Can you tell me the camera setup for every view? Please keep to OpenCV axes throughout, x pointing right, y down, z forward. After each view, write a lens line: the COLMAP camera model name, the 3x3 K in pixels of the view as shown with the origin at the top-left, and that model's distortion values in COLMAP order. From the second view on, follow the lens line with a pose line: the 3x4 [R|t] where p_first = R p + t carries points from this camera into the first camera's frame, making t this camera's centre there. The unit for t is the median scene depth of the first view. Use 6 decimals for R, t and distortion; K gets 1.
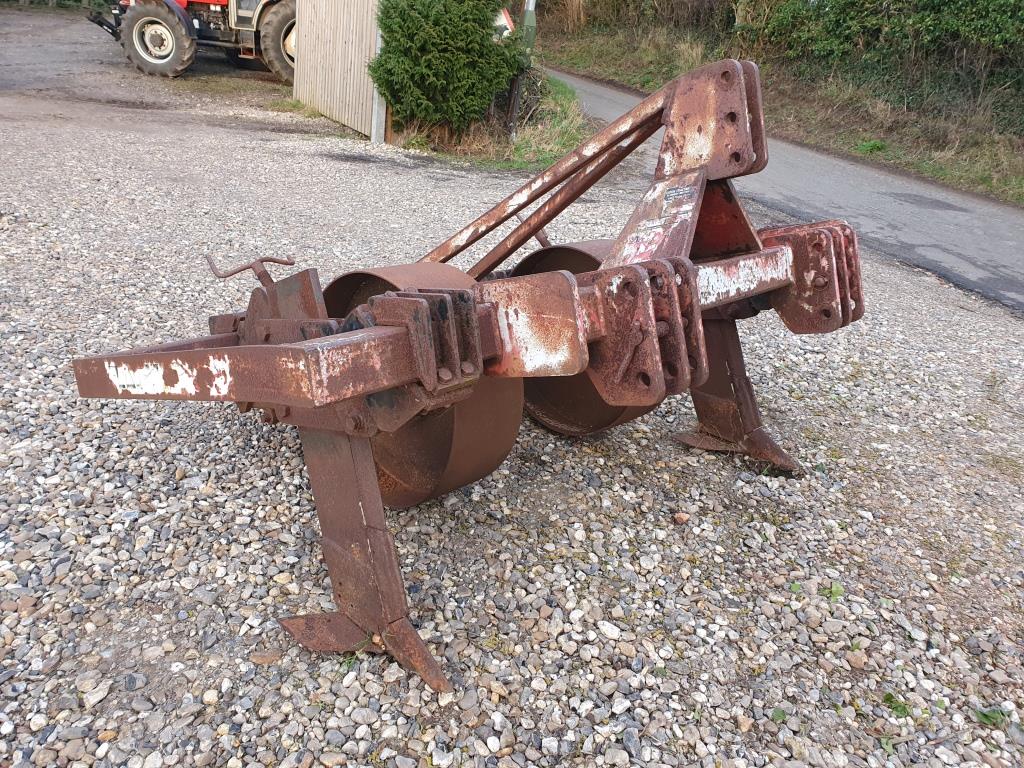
lens RADIAL K [[777.3, 0, 506.9], [0, 777.3, 384.1], [0, 0, 1]] dist [0.024571, -0.001074]
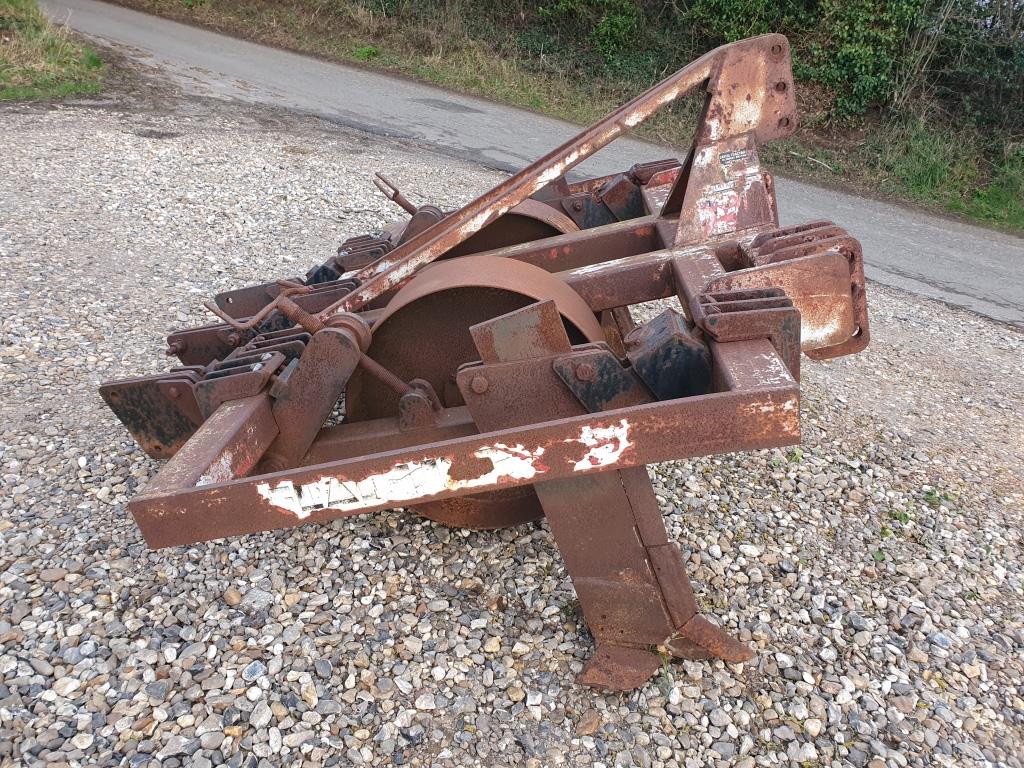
lens RADIAL K [[777.3, 0, 513.9], [0, 777.3, 373.8], [0, 0, 1]] dist [0.024571, -0.001074]
pose [[0.770985, -0.270617, 0.576496, -0.689560], [0.209400, 0.962615, 0.171823, -0.191622], [-0.601442, -0.011755, 0.798830, 0.283966]]
